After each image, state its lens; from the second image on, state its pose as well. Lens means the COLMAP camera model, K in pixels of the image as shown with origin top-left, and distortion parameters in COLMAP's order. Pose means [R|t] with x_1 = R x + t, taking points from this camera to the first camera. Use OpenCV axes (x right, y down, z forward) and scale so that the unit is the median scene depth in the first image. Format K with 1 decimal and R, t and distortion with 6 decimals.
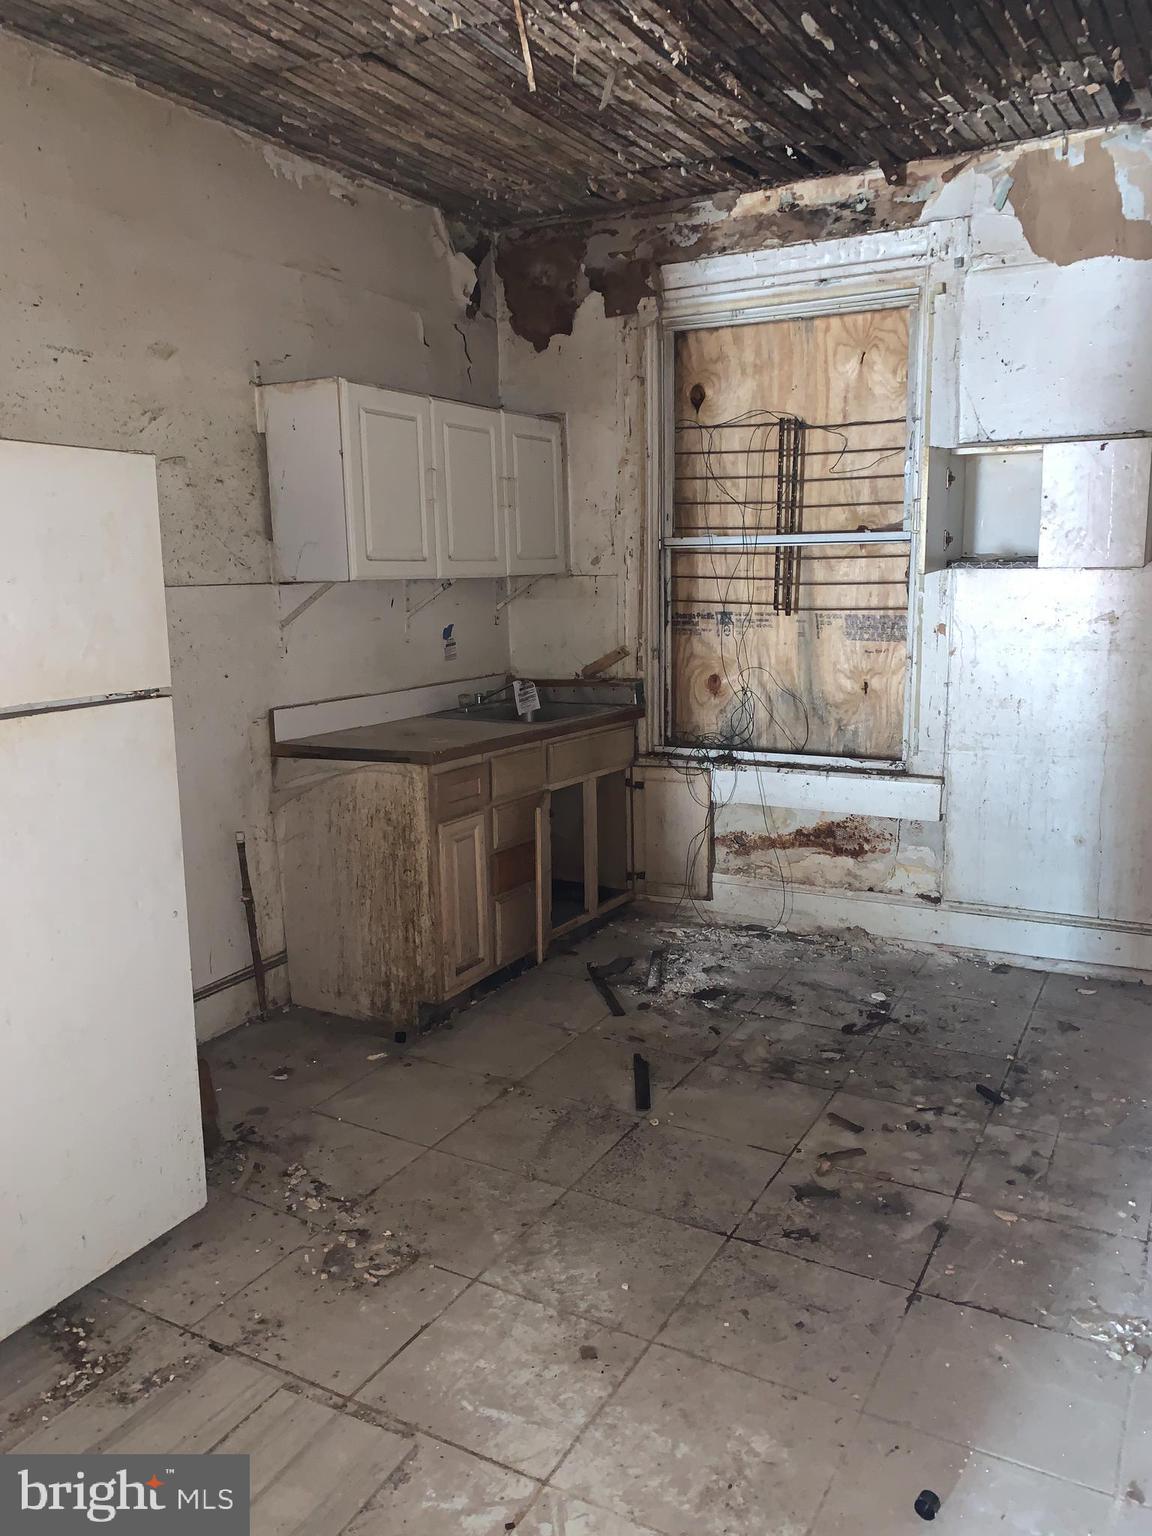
lens RADIAL K [[1172.7, 0, 575.1], [0, 1172.7, 769.7], [0, 0, 1]] dist [0.037807, -0.038548]
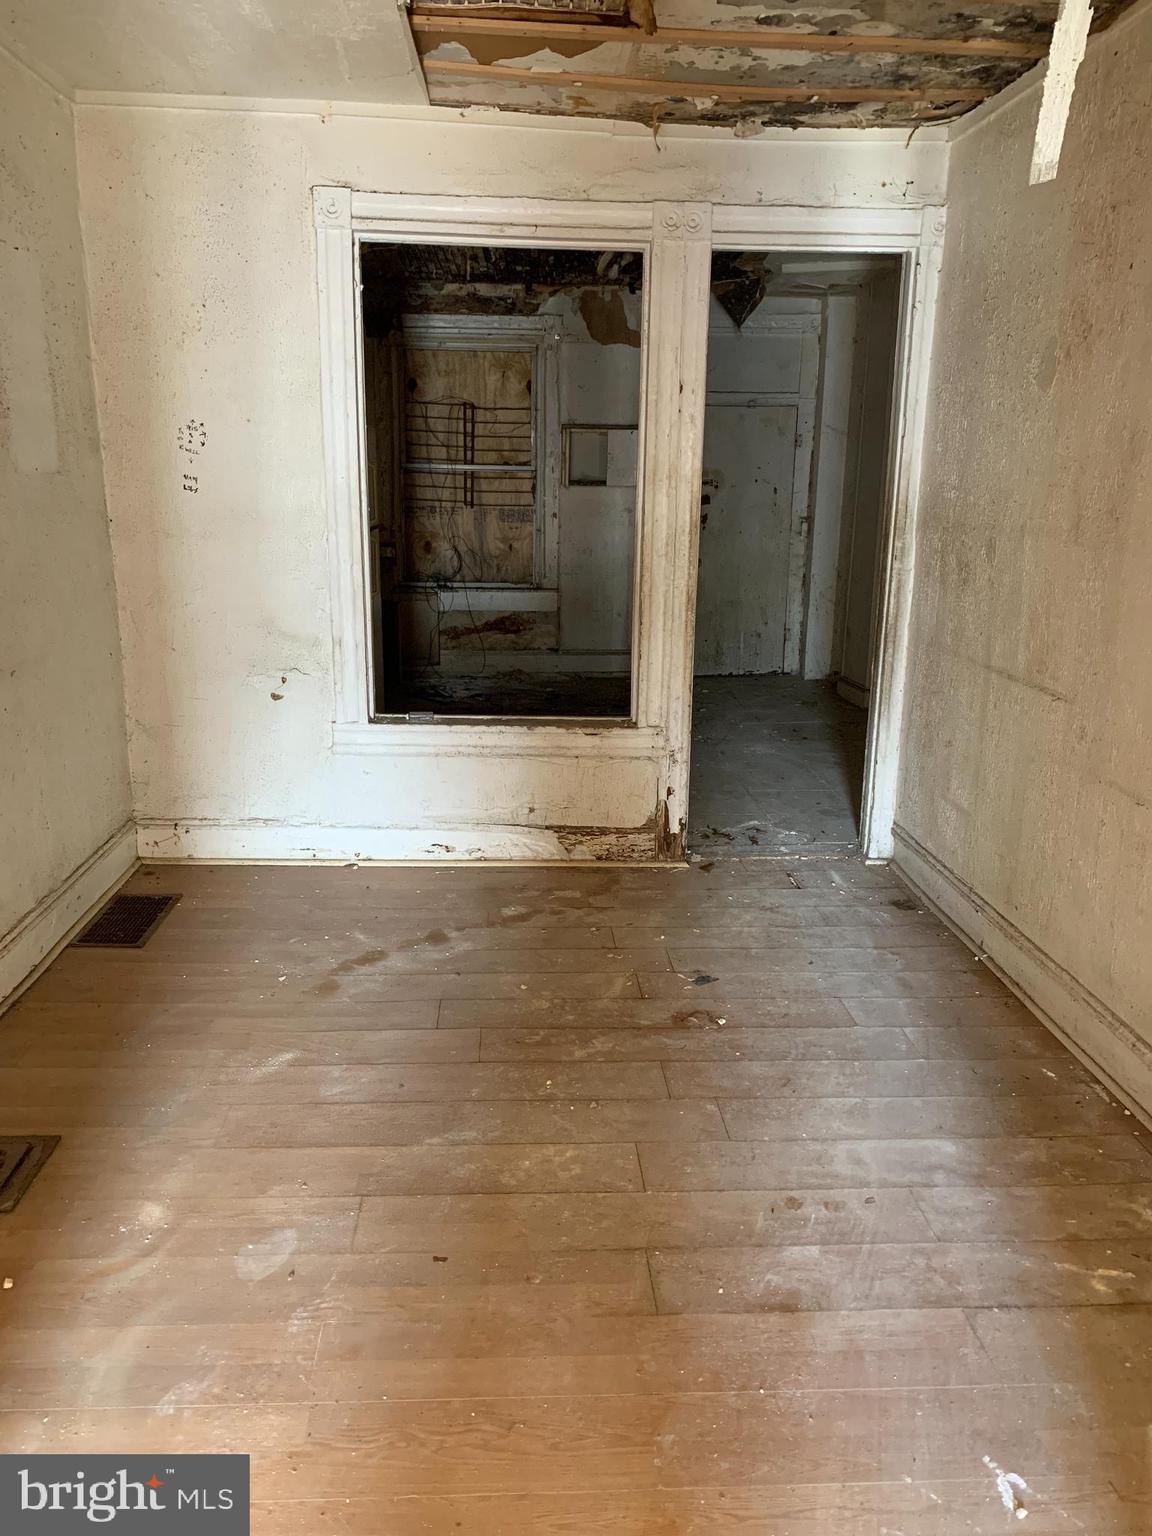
lens RADIAL K [[1172.7, 0, 573.0], [0, 1172.7, 769.8], [0, 0, 1]] dist [0.037807, -0.038548]
pose [[0.835536, -0.108664, 0.538583, -0.758751], [0.069956, 0.993310, 0.091882, 0.126319], [-0.544964, -0.039093, 0.837548, -0.699645]]
